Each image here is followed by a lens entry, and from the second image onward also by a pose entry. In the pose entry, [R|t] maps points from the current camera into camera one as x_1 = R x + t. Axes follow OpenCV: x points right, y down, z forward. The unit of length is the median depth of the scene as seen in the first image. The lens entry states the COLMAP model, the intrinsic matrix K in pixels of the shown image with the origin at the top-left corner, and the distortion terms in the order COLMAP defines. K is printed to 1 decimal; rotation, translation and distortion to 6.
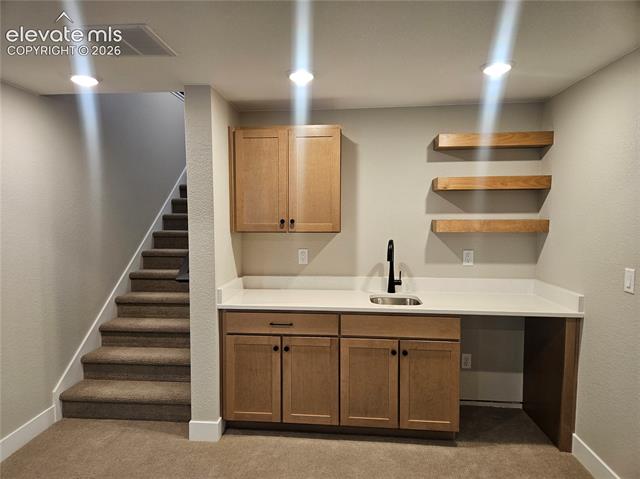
lens RADIAL K [[428.3, 0, 320.0], [0, 428.3, 239.5], [0, 0, 1]] dist [0.003635, 0.001046]
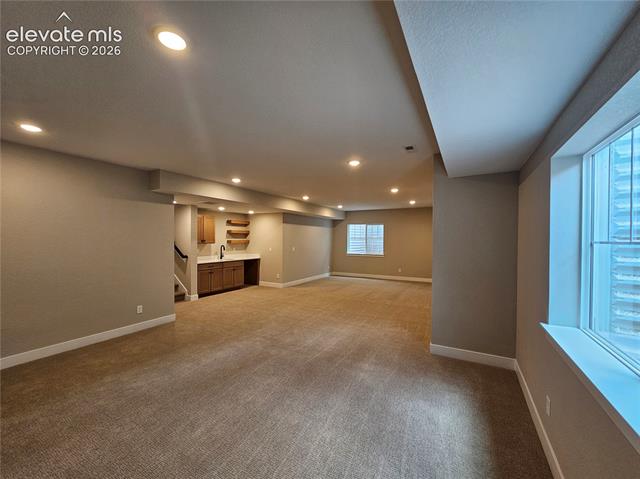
lens RADIAL K [[263.5, 0, 322.3], [0, 263.5, 240.8], [0, 0, 1]] dist [-0.000904, 0.000427]
pose [[0.377452, -0.005971, 0.926010, -1.766978], [0.041564, 0.999081, -0.010499, 0.025078], [-0.925096, 0.042452, 0.377353, -0.793588]]
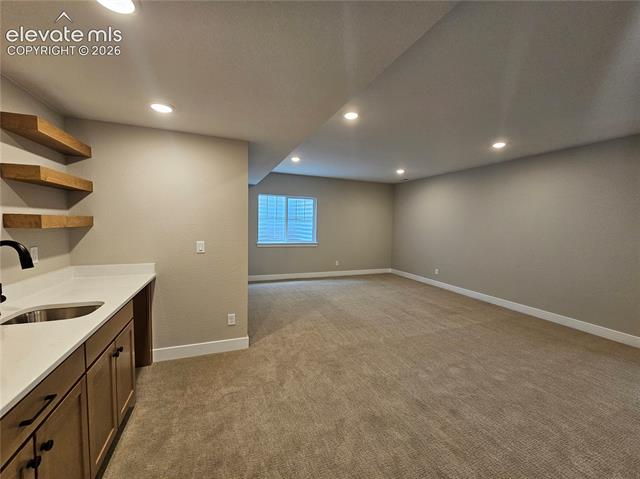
lens RADIAL K [[263.5, 0, 322.3], [0, 263.5, 240.8], [0, 0, 1]] dist [-0.000904, 0.000427]
pose [[-0.479939, -0.072060, 0.874337, -0.483290], [0.019861, 0.995473, 0.092946, -0.030796], [-0.877077, 0.061974, -0.476336, 0.744532]]
